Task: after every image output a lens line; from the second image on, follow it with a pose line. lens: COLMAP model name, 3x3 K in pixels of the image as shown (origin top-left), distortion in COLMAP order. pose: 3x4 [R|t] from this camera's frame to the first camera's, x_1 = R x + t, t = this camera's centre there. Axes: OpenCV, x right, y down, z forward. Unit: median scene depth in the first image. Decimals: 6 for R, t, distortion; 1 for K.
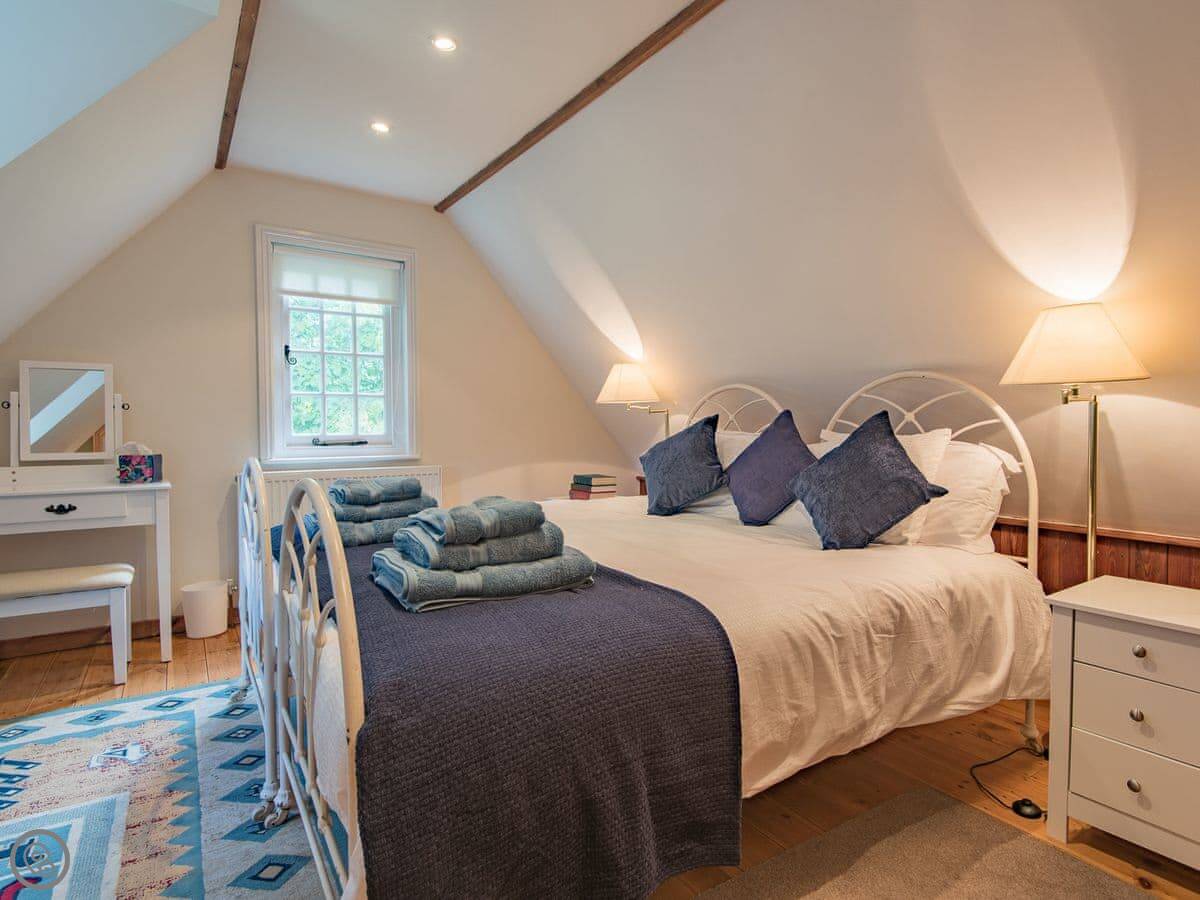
lens RADIAL K [[647.4, 0, 600.0], [0, 647.4, 450.0], [0, 0, 1]] dist [0.001362, -0.025095]
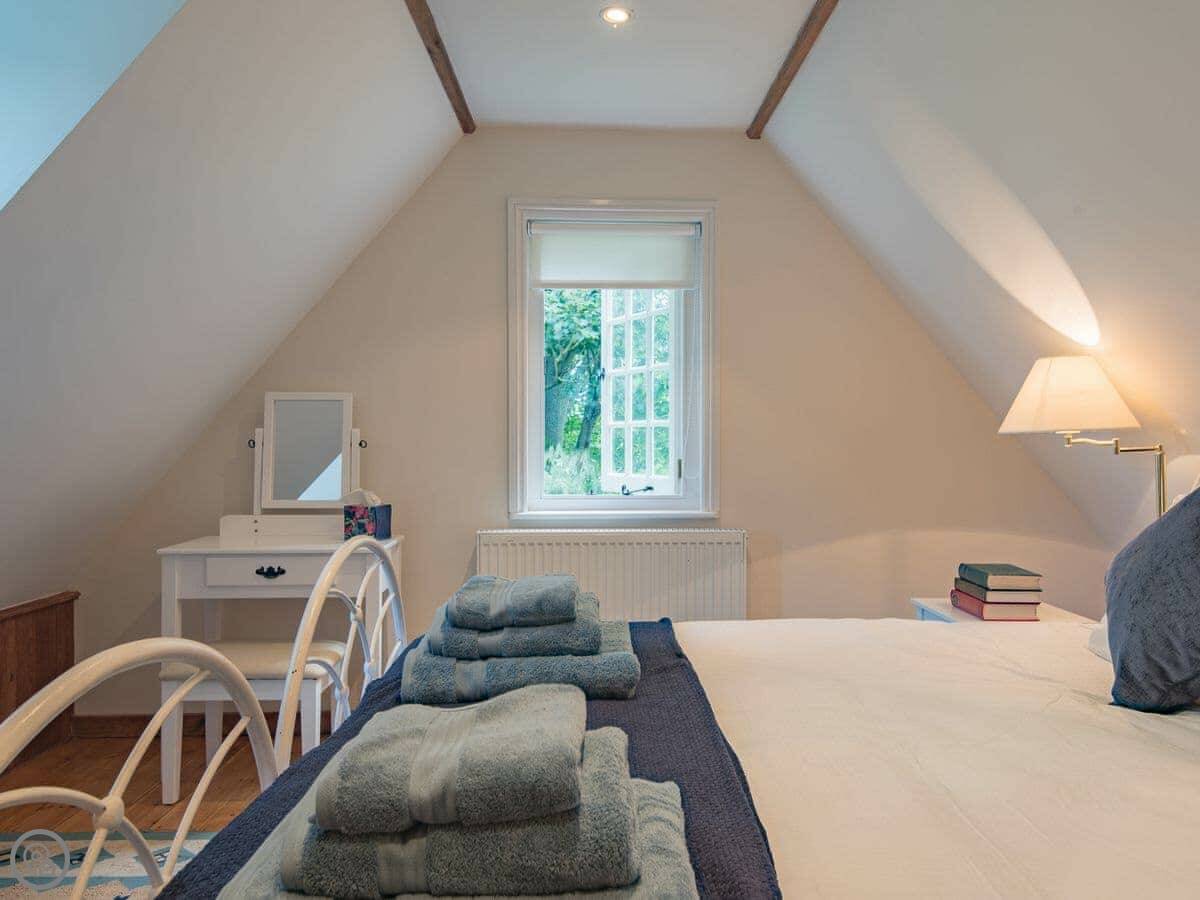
lens RADIAL K [[850.2, 0, 600.0], [0, 850.2, 450.0], [0, 0, 1]] dist [-0.001400, 0.102067]
pose [[0.852195, -0.001484, -0.523222, 0.088289], [-0.013311, 0.999611, -0.024514, -0.039699], [0.523055, 0.027855, 0.851844, 0.250907]]
